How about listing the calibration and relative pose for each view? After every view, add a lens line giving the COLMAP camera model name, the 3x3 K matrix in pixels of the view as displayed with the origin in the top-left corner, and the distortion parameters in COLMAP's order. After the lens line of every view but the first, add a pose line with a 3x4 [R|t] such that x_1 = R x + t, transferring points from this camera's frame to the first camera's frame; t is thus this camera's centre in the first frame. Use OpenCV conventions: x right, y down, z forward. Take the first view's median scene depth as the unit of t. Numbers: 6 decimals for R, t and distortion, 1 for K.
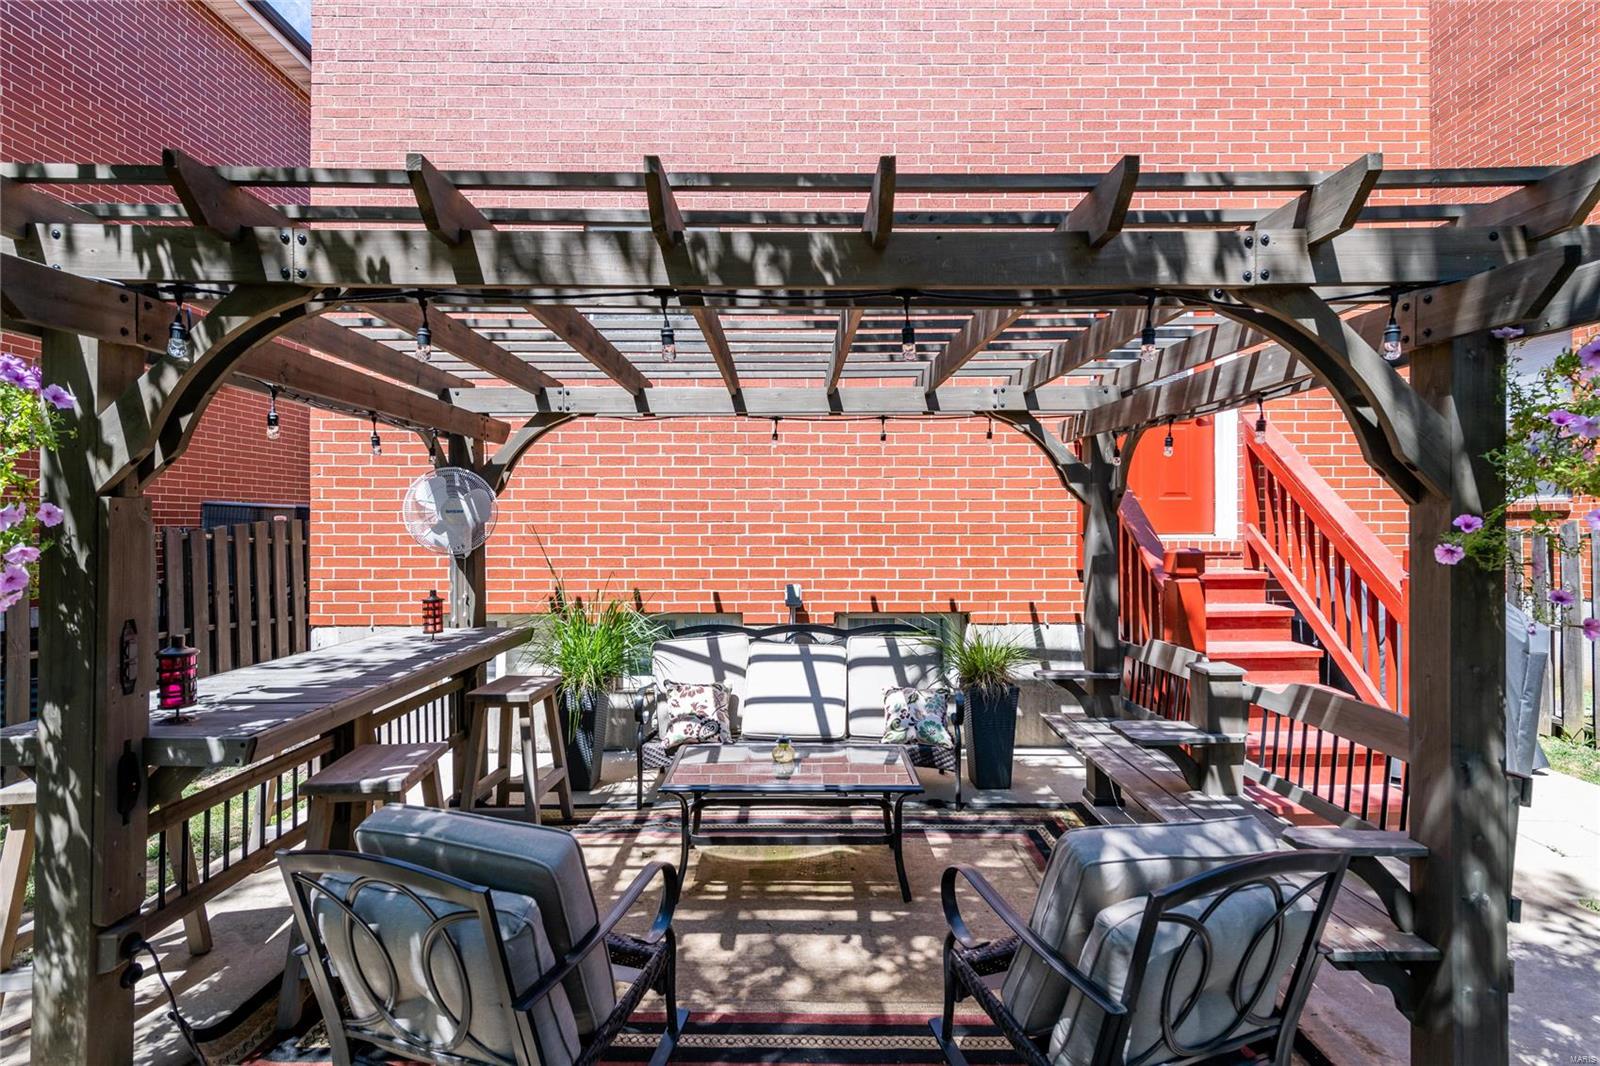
lens RADIAL K [[767.6, 0, 830.9], [0, 767.6, 527.9], [0, 0, 1]] dist [0.001772, -0.000028]
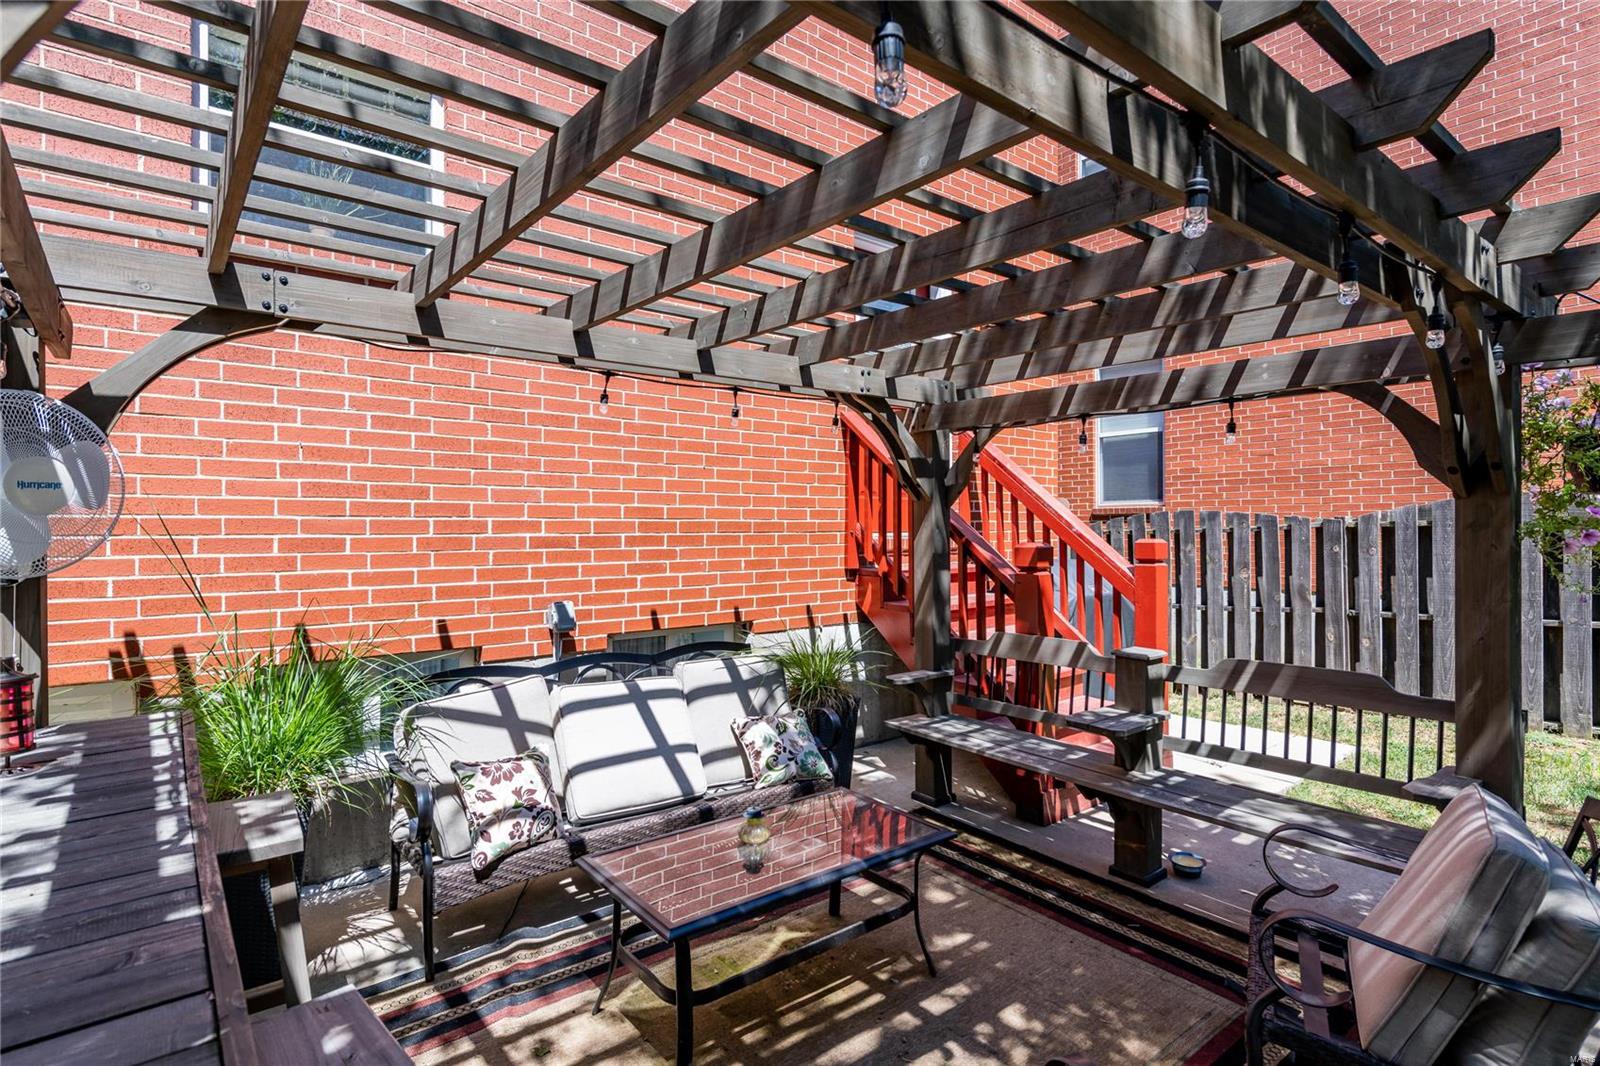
lens RADIAL K [[759.6, 0, 828.8], [0, 759.6, 534.0], [0, 0, 1]] dist [0.004359, -0.000092]
pose [[0.788604, -0.005922, 0.614873, -0.295237], [0.004310, 0.999982, 0.004102, 0.006262], [-0.614887, -0.000585, 0.788615, 0.257520]]
